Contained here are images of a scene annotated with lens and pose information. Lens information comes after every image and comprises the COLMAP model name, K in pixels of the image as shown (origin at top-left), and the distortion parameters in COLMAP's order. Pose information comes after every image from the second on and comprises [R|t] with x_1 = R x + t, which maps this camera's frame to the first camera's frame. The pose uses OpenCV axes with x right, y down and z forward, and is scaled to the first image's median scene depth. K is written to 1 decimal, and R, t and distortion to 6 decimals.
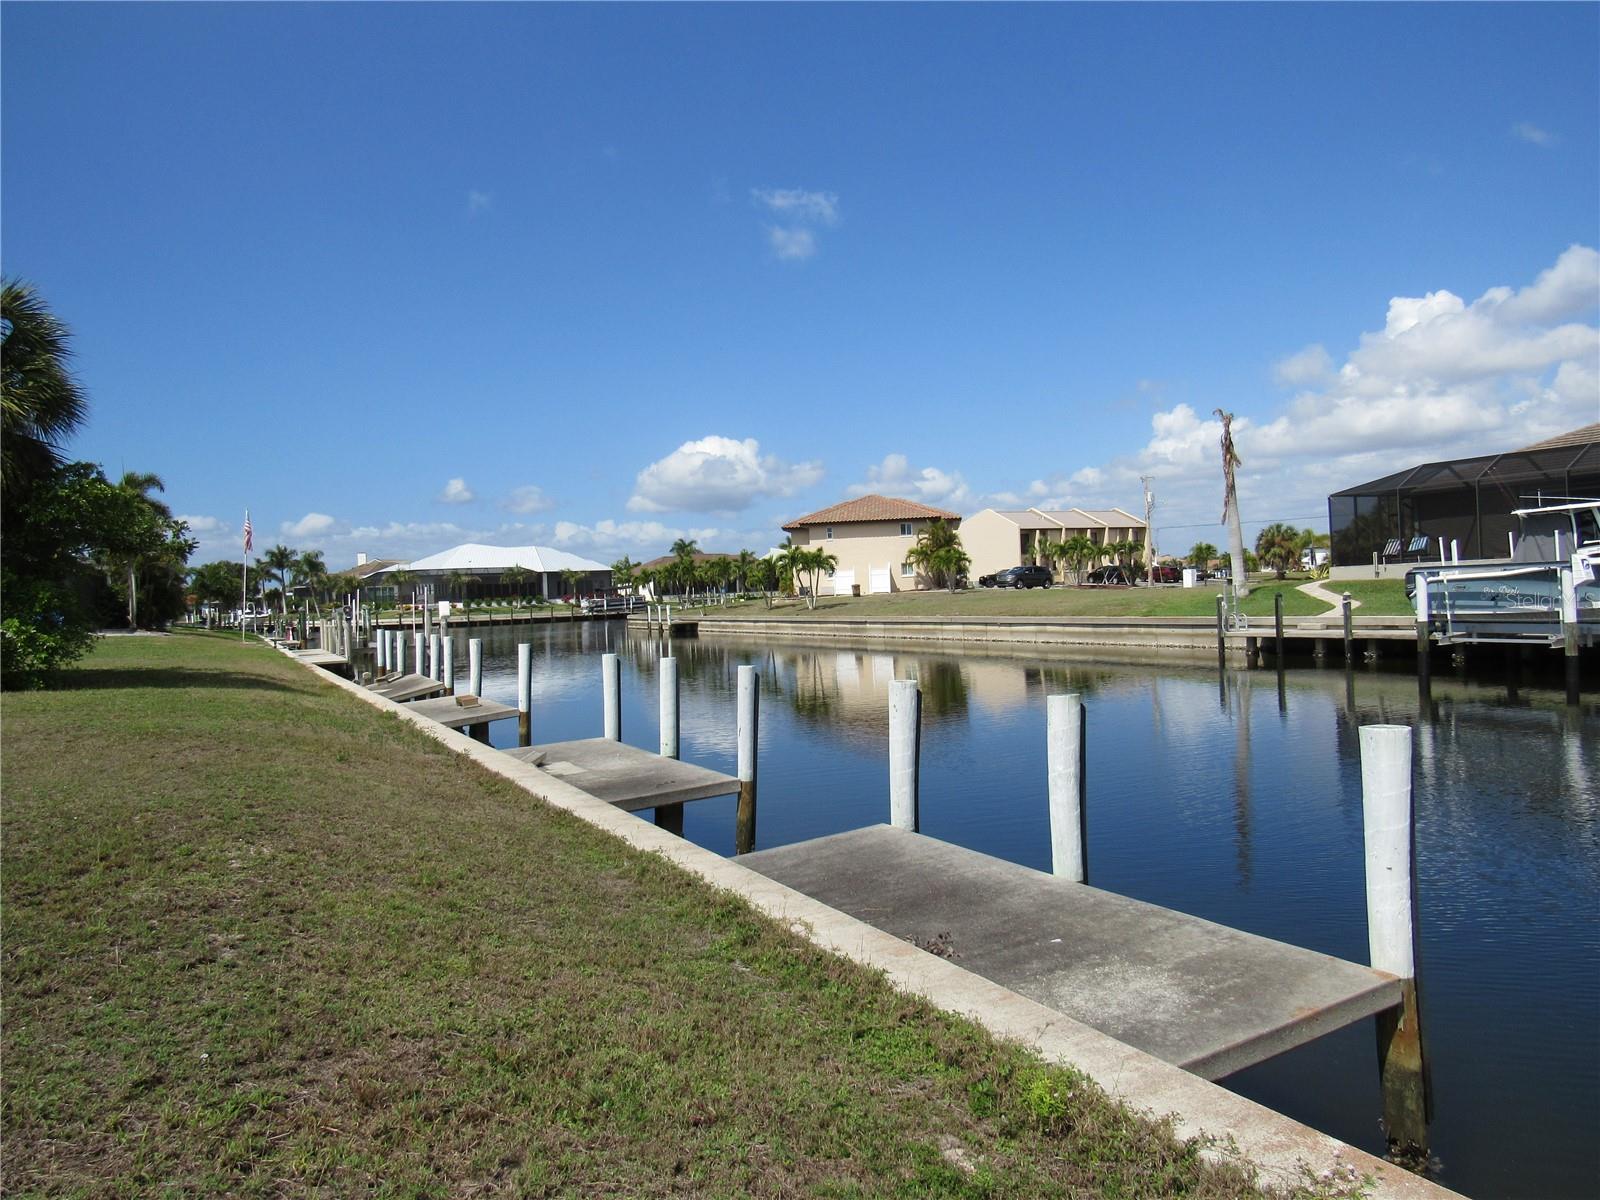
lens RADIAL K [[1147.8, 0, 800.0], [0, 1147.8, 600.0], [0, 0, 1]] dist [-0.029476, 0.007253]
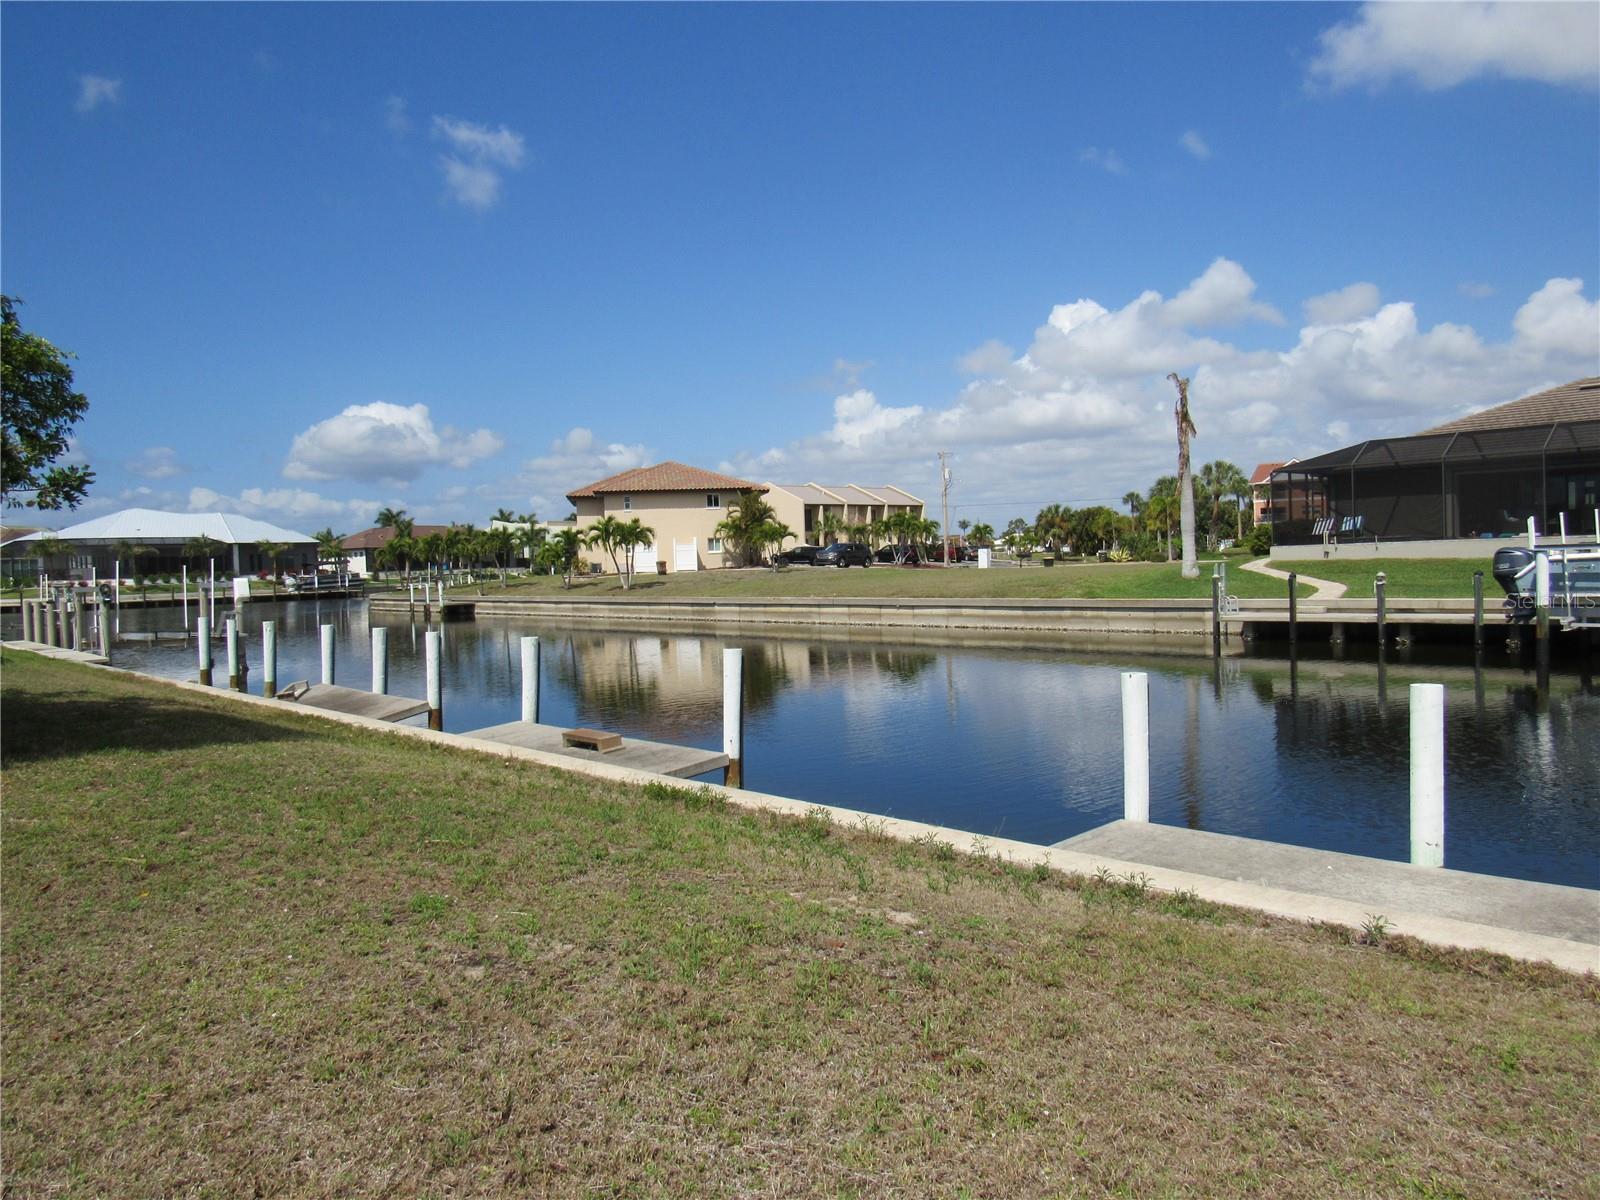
lens RADIAL K [[1169.9, 0, 800.0], [0, 1169.9, 600.0], [0, 0, 1]] dist [0.001489, -0.043793]
pose [[0.962344, 0.001247, 0.271832, -0.092834], [-0.006002, 0.999843, 0.016664, 0.000927], [-0.271769, -0.017668, 0.962200, 0.092828]]
